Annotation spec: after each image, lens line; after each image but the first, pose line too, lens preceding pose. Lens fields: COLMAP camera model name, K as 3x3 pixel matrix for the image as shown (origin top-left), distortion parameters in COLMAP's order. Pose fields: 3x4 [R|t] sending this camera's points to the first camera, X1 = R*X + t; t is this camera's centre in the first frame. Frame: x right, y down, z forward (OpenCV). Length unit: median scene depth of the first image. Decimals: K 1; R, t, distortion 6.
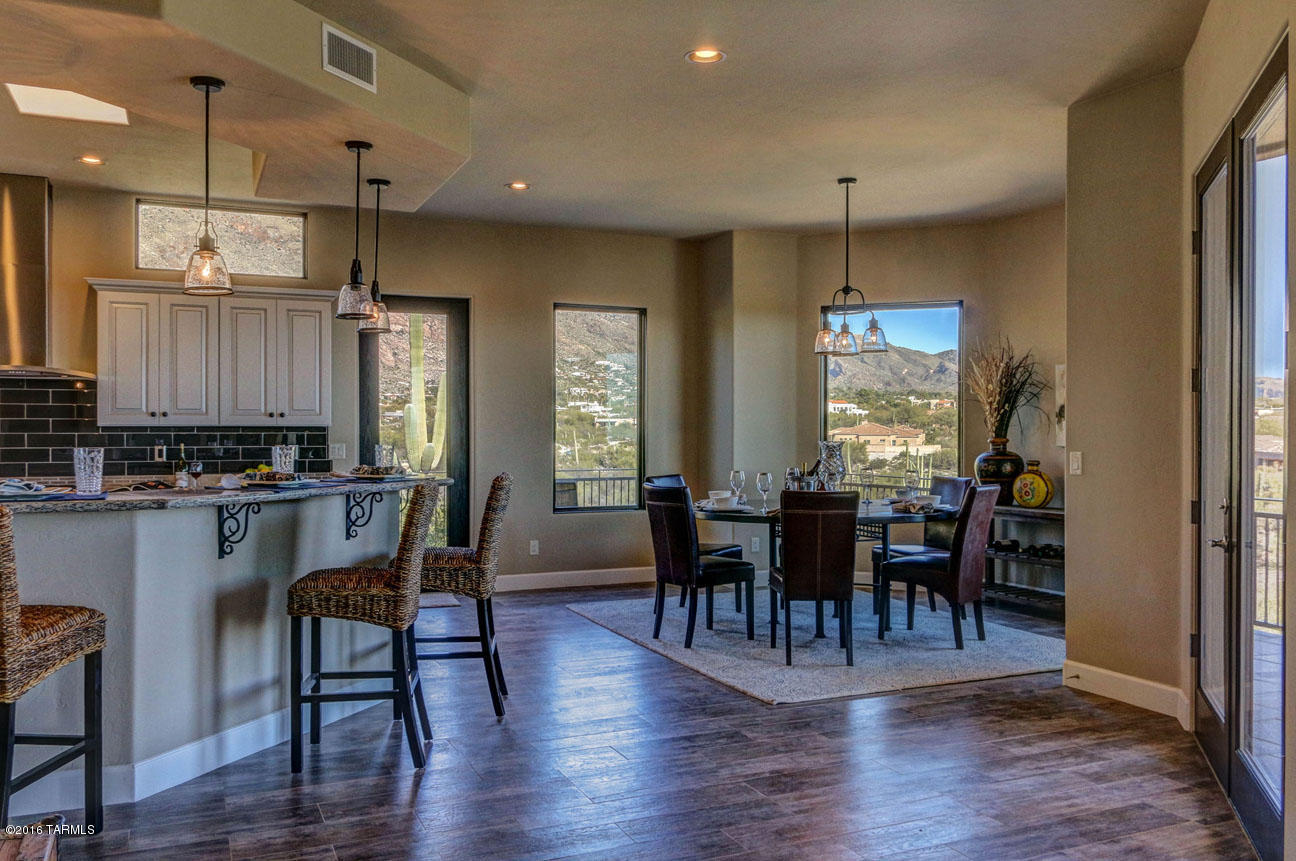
lens RADIAL K [[1063.9, 0, 657.7], [0, 1063.9, 423.6], [0, 0, 1]] dist [0.025105, -0.012151]
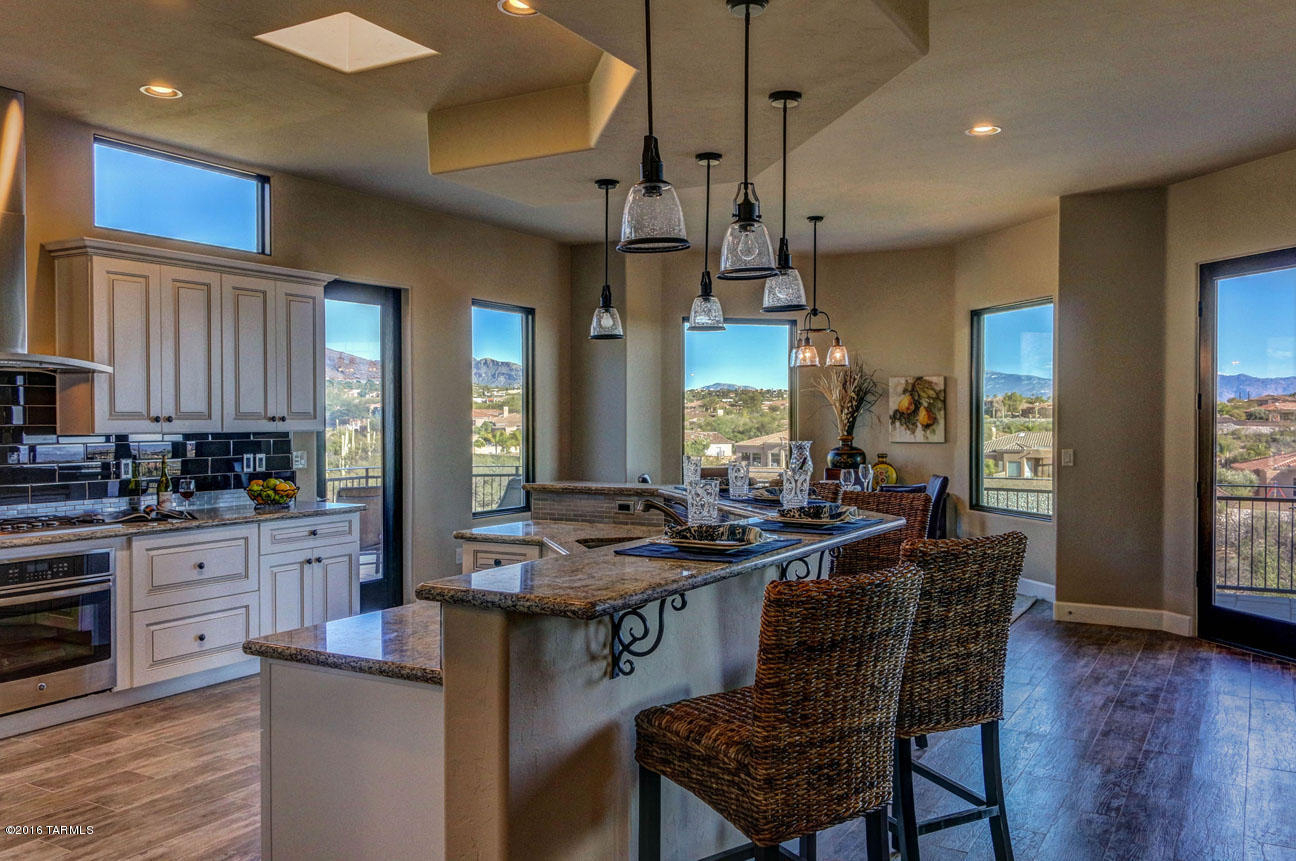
lens RADIAL K [[1063.9, 0, 657.7], [0, 1063.9, 423.6], [0, 0, 1]] dist [0.025105, -0.012151]
pose [[0.807315, -0.004793, 0.590102, -0.573583], [-0.002962, 0.999922, 0.012174, -0.014642], [-0.590114, -0.011577, 0.807237, 0.139839]]
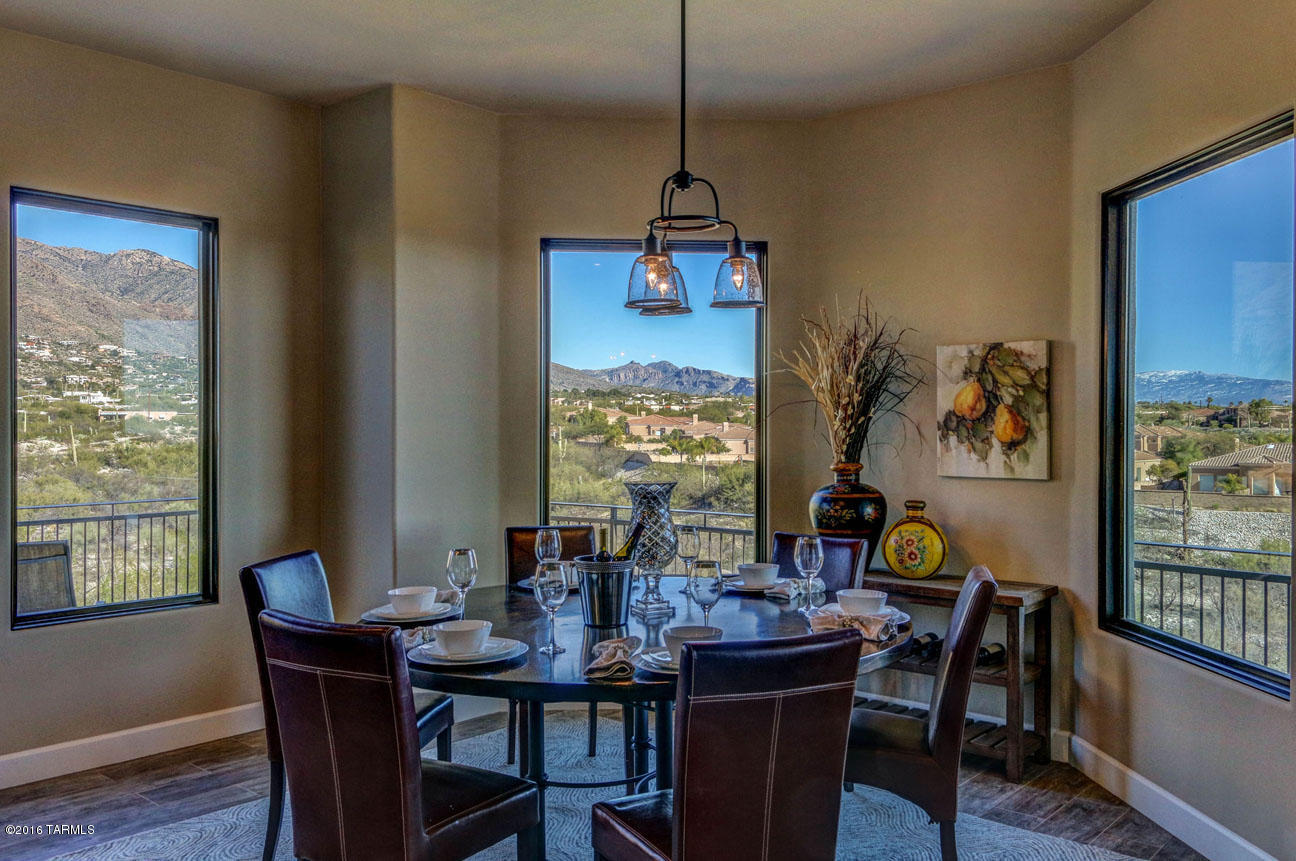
lens RADIAL K [[1048.6, 0, 648.0], [0, 1048.6, 430.5], [0, 0, 1]] dist [0.006773, 0.003229]
pose [[0.911804, -0.001330, 0.410624, -0.033938], [-0.003927, 0.999921, 0.011959, -0.011891], [-0.410608, -0.012517, 0.911726, 0.491945]]
